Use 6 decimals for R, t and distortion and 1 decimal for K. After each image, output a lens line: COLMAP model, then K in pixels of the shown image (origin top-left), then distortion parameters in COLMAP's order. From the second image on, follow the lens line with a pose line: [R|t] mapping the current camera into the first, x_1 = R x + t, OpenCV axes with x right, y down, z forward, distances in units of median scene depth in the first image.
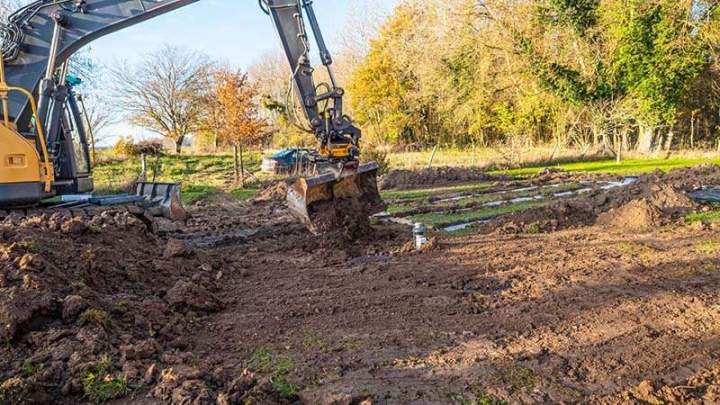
lens RADIAL K [[490.6, 0, 360.0], [0, 490.6, 202.5], [0, 0, 1]] dist [0.002276, 0.000669]
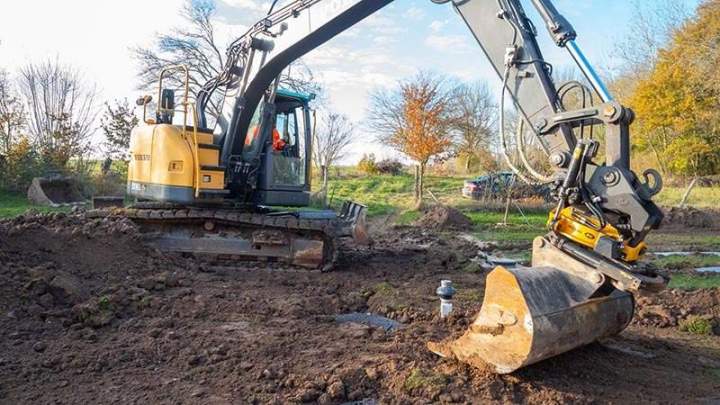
lens RADIAL K [[490.6, 0, 360.0], [0, 490.6, 202.5], [0, 0, 1]] dist [0.002276, 0.000669]
pose [[0.847458, 0.081904, -0.524506, 0.078756], [-0.106847, 0.994123, -0.017398, -0.009024], [0.519999, 0.070785, 0.851229, 0.075544]]
